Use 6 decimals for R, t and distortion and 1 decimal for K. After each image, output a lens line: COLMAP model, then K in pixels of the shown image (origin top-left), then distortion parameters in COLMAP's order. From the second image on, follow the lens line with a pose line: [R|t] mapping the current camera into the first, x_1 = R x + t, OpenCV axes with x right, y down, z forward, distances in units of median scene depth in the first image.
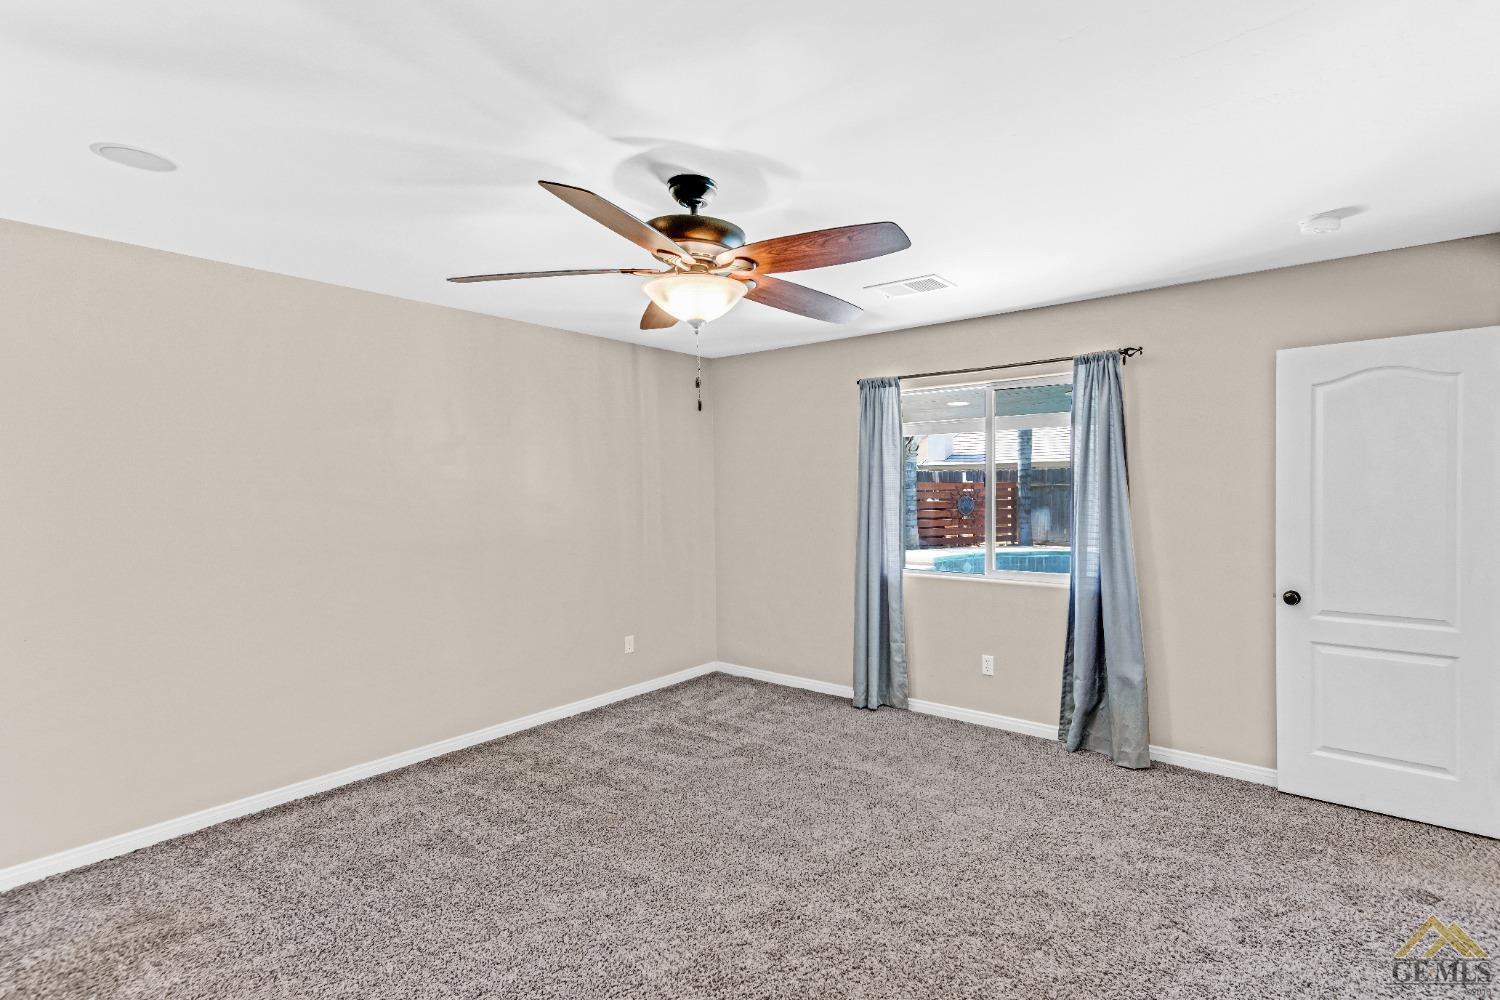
lens RADIAL K [[687.0, 0, 765.8], [0, 687.0, 499.8], [0, 0, 1]] dist [0.041642, -0.009616]
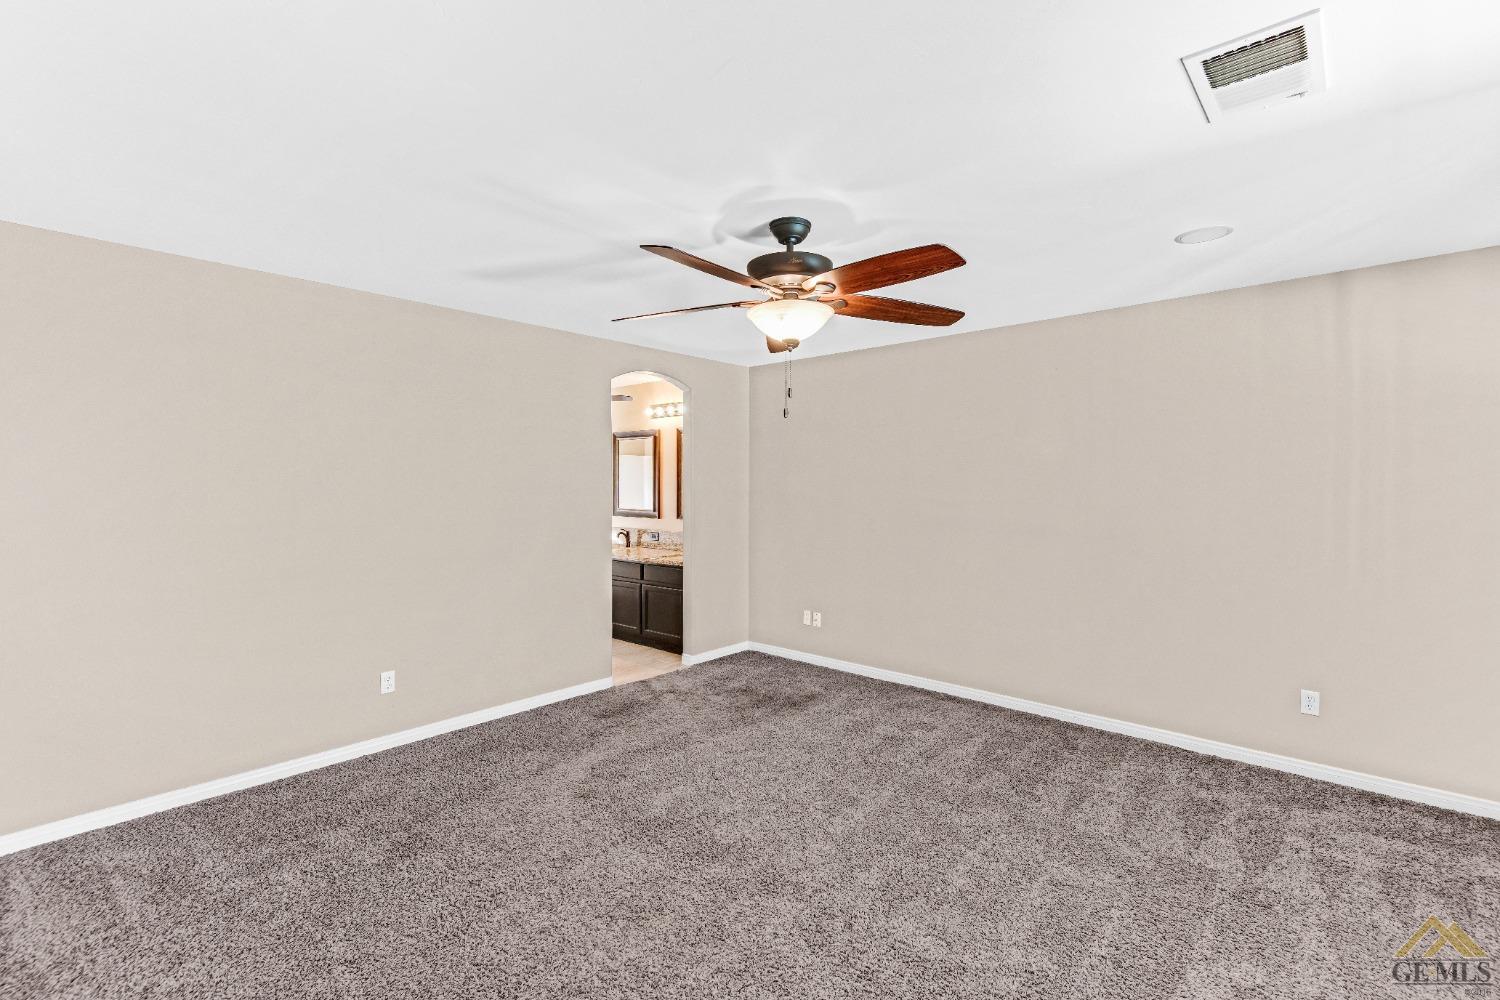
lens RADIAL K [[687.0, 0, 765.8], [0, 687.0, 499.8], [0, 0, 1]] dist [0.041642, -0.009616]
pose [[-0.066086, 0.032137, -0.997296, 1.043411], [0.000562, 0.999482, 0.032170, -0.022608], [0.997814, 0.001565, -0.066070, 1.005802]]
